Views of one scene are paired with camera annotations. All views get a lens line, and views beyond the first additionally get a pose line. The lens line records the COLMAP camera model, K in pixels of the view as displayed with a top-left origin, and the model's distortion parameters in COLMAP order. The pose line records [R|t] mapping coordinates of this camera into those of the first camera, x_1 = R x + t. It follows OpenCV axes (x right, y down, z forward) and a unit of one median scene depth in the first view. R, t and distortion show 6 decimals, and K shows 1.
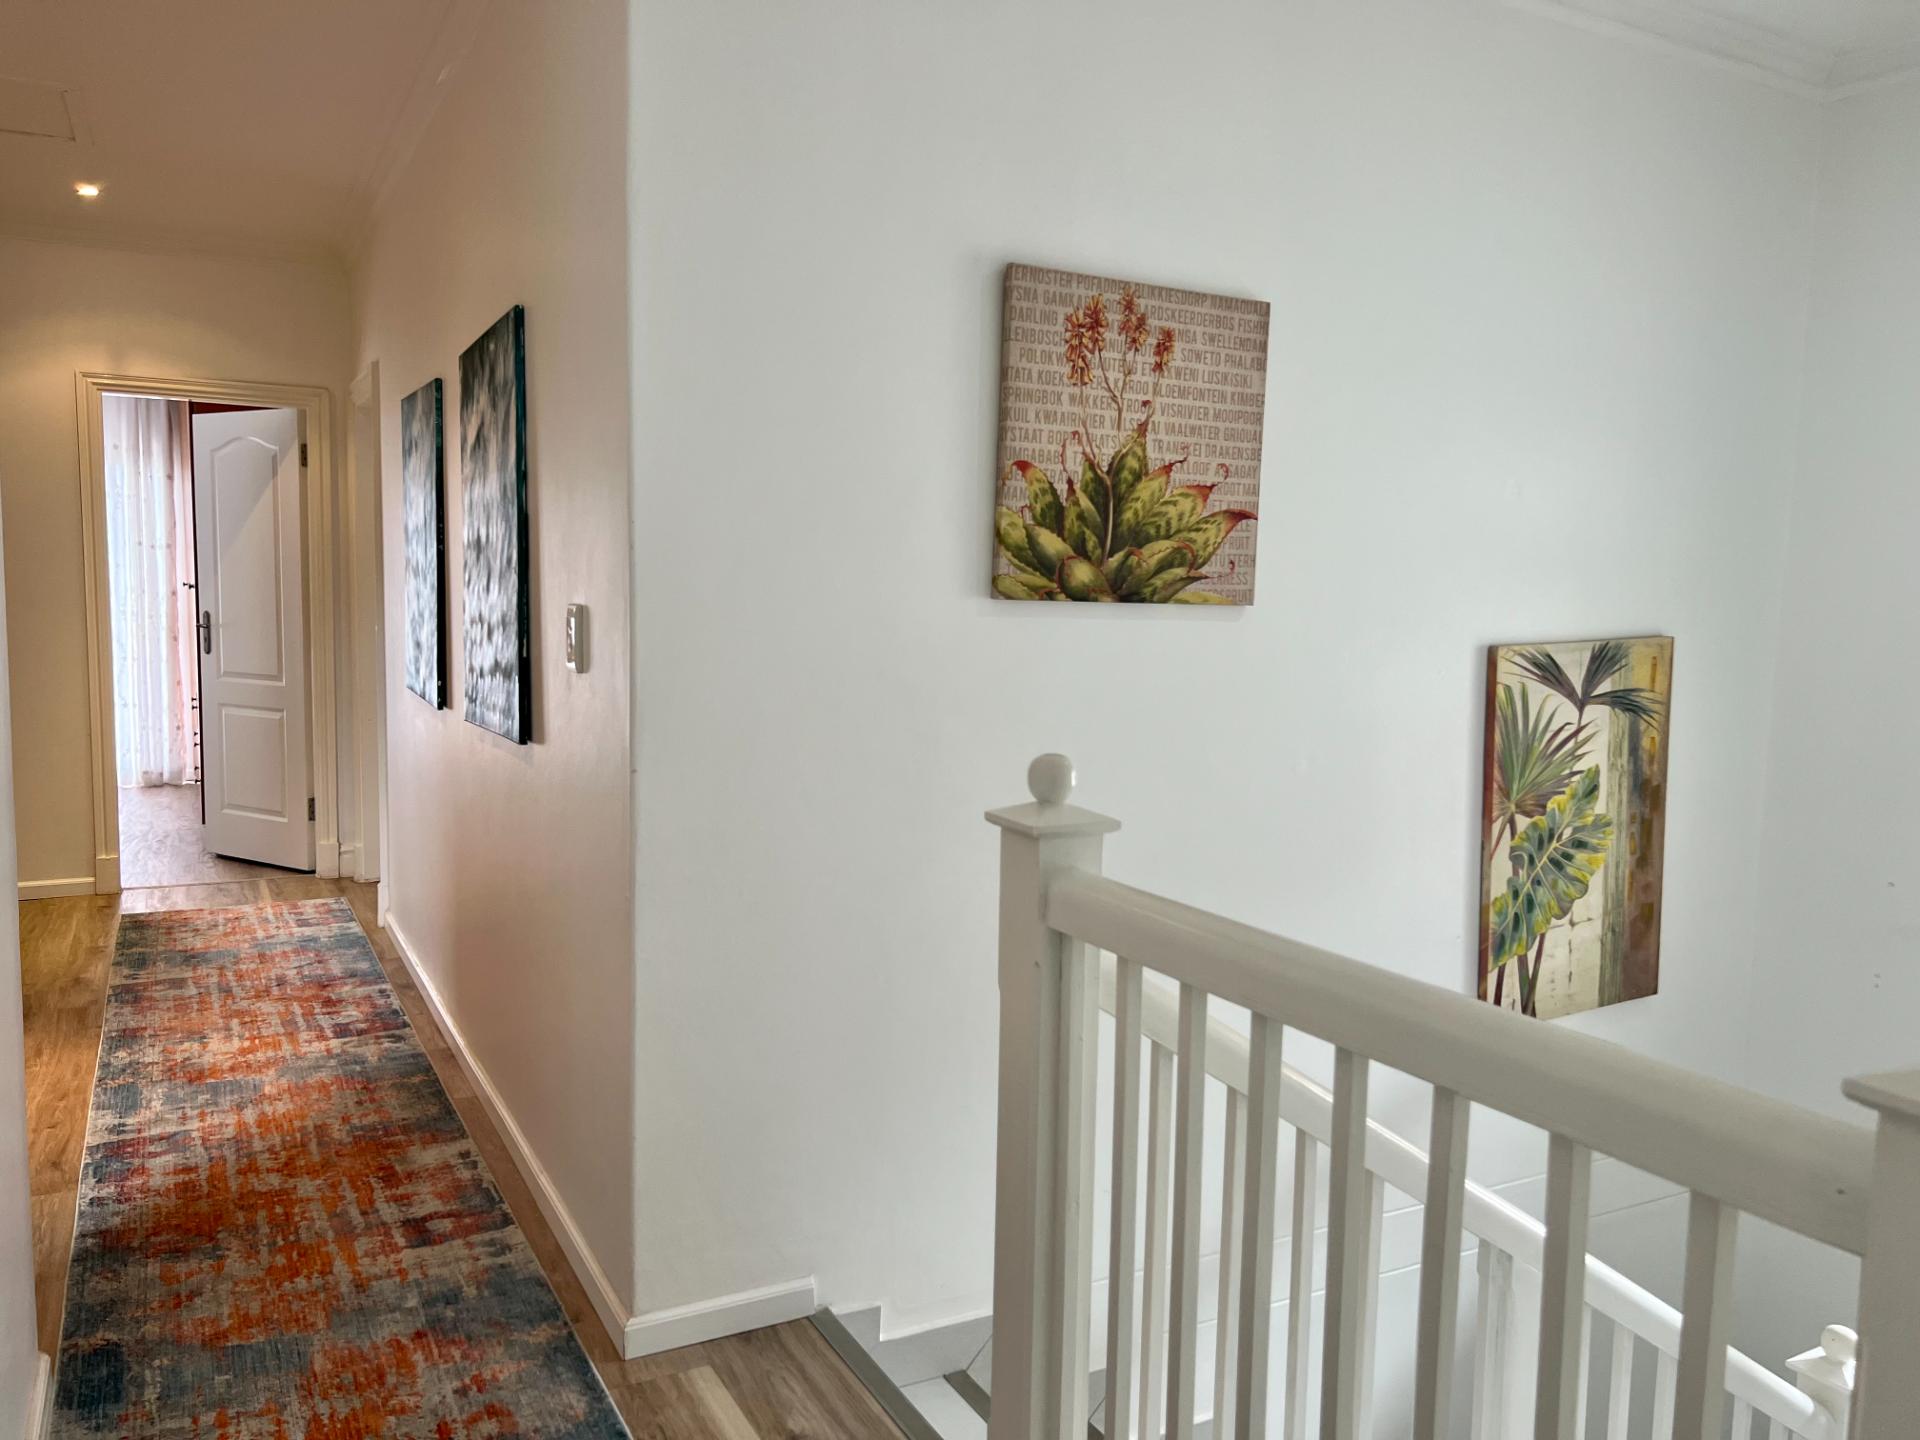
lens RADIAL K [[1375.0, 0, 960.0], [0, 1375.0, 720.0], [0, 0, 1]] dist [0.005513, 0.001641]
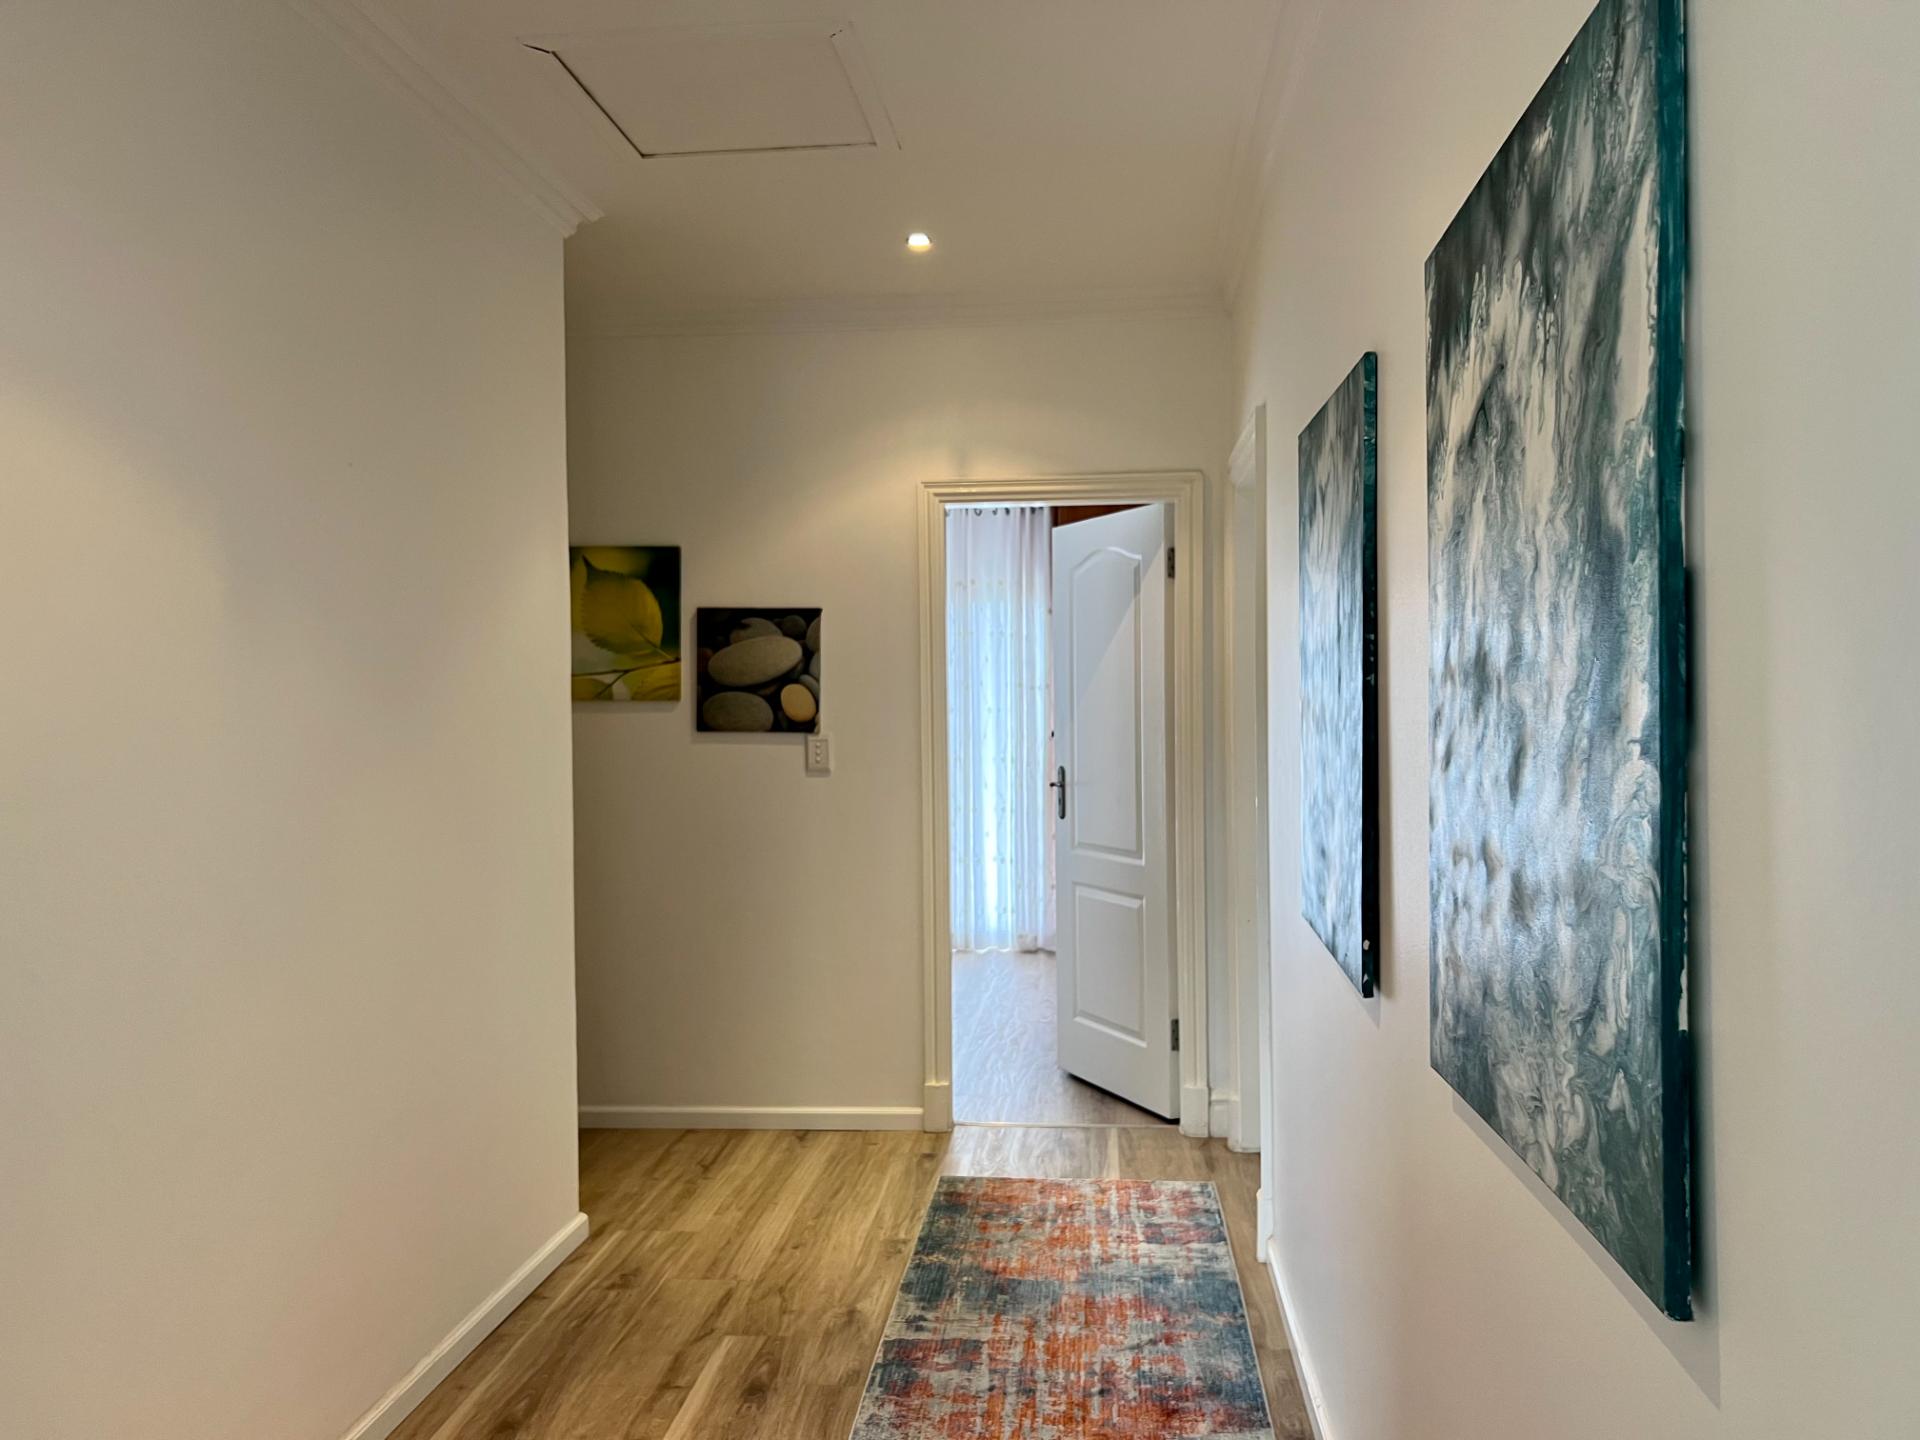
lens RADIAL K [[1395.2, 0, 968.0], [0, 1395.2, 711.9], [0, 0, 1]] dist [0.081839, -0.172905]
pose [[0.819533, -0.026188, -0.572434, -0.161480], [-0.028007, 0.995931, -0.085659, -0.051734], [0.572348, 0.086233, 0.815464, 0.392275]]
